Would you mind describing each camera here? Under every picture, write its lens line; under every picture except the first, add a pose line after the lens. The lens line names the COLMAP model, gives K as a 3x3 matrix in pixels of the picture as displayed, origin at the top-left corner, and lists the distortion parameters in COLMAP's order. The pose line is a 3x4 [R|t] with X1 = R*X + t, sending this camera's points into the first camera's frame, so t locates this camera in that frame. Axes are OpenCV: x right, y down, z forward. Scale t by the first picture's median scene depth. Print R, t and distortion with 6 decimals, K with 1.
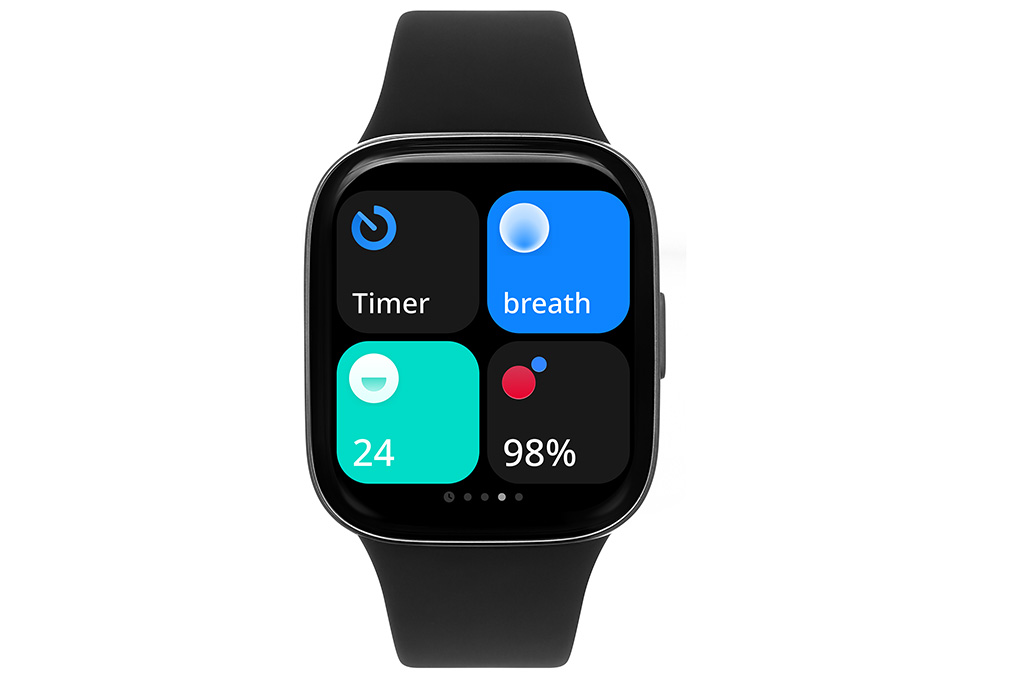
lens RADIAL K [[2967.1, 0, 510.1], [0, 2967.1, 341.7], [0, 0, 1]] dist [0.514434, 0.000000]
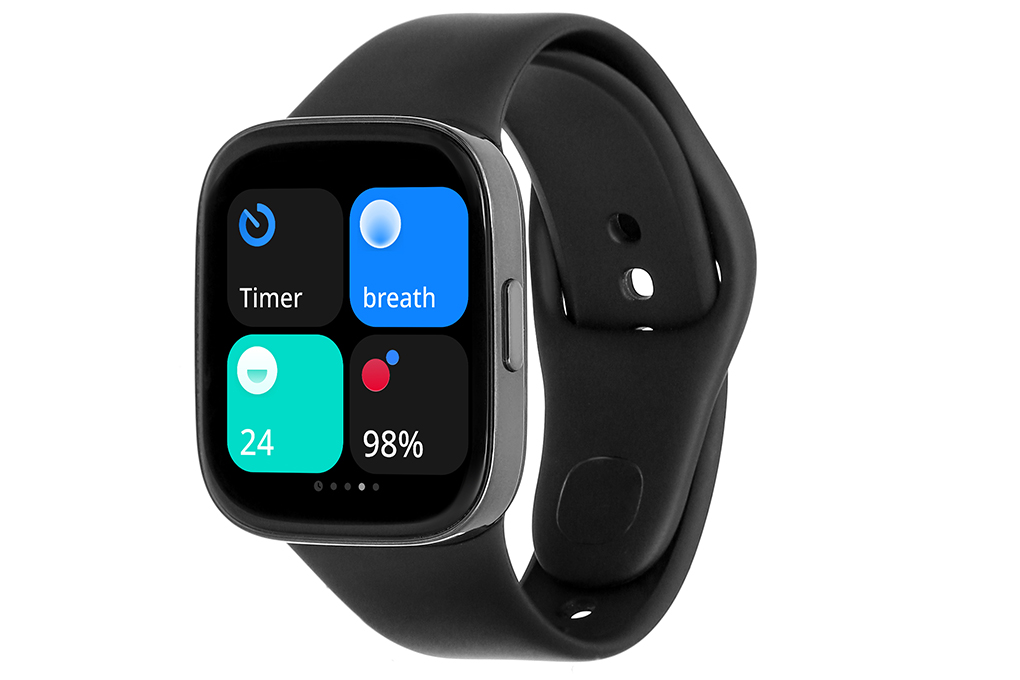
lens RADIAL K [[2967.1, 0, 510.3], [0, 2967.1, 339.0], [0, 0, 1]] dist [0.514434, 0.000000]
pose [[0.961318, 0.002560, -0.275430, 0.328707], [-0.002284, 0.999997, 0.001323, -0.000133], [0.275433, -0.000643, 0.961320, 0.028063]]
